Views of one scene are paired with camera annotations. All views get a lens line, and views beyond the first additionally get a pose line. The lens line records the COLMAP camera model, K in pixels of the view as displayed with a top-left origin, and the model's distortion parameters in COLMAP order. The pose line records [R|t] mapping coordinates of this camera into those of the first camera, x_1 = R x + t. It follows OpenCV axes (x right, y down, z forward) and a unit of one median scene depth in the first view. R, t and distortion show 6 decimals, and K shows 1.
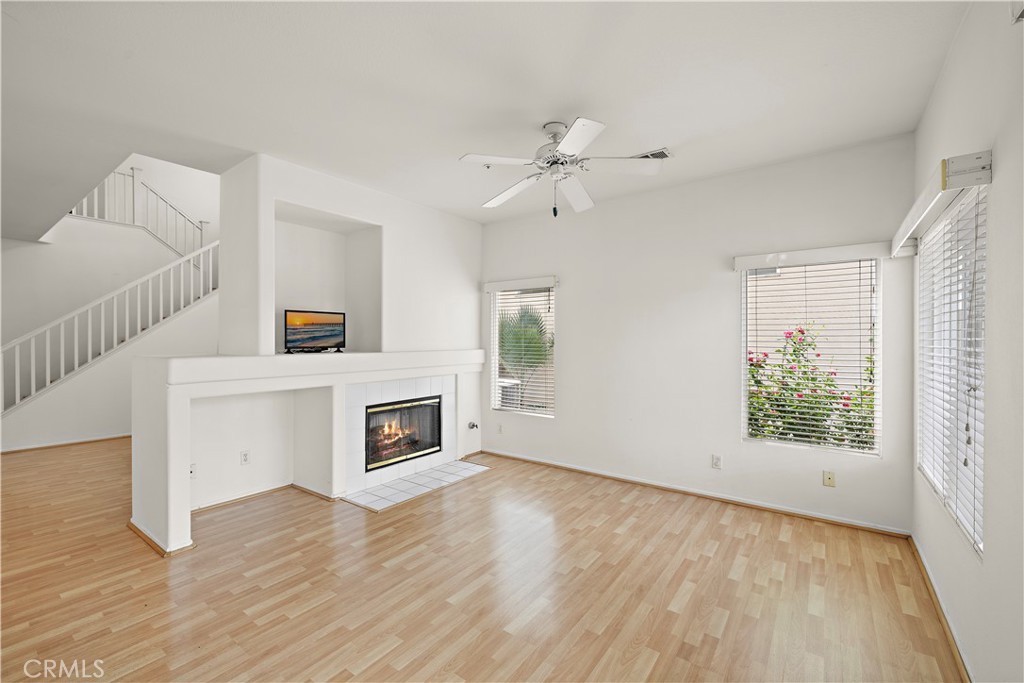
lens RADIAL K [[437.5, 0, 513.3], [0, 437.5, 339.5], [0, 0, 1]] dist [0.004667, -0.000344]
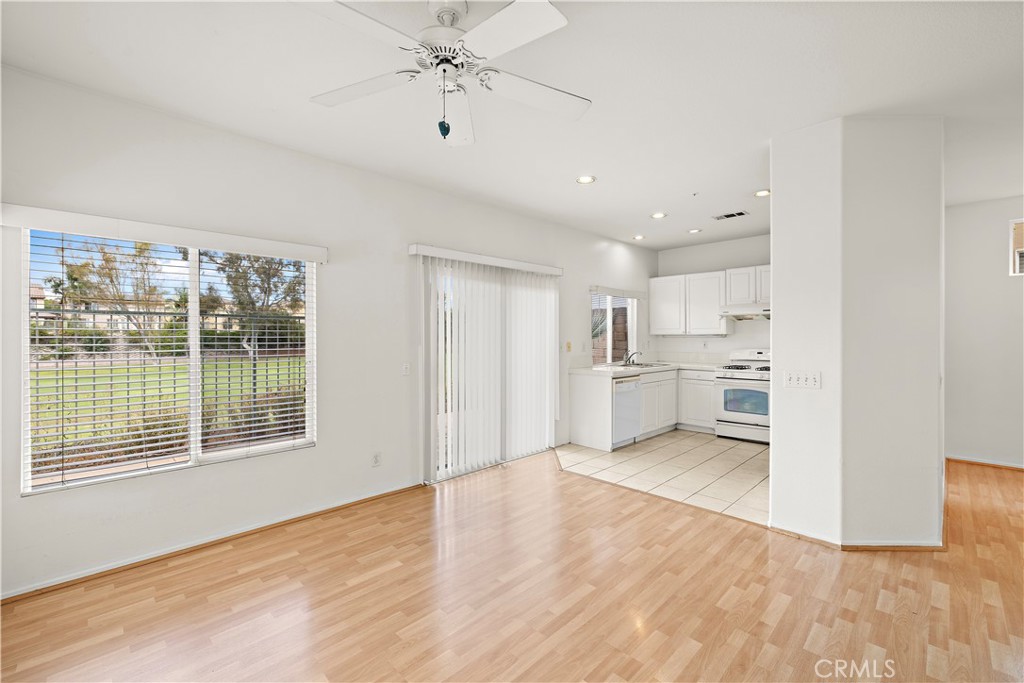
lens RADIAL K [[437.5, 0, 520.0], [0, 437.5, 335.2], [0, 0, 1]] dist [0.004667, -0.000344]
pose [[-0.990136, -0.001222, 0.140102, -0.073193], [-0.000671, 0.999992, 0.003974, -0.003325], [-0.140106, 0.003840, -0.990129, 1.259814]]
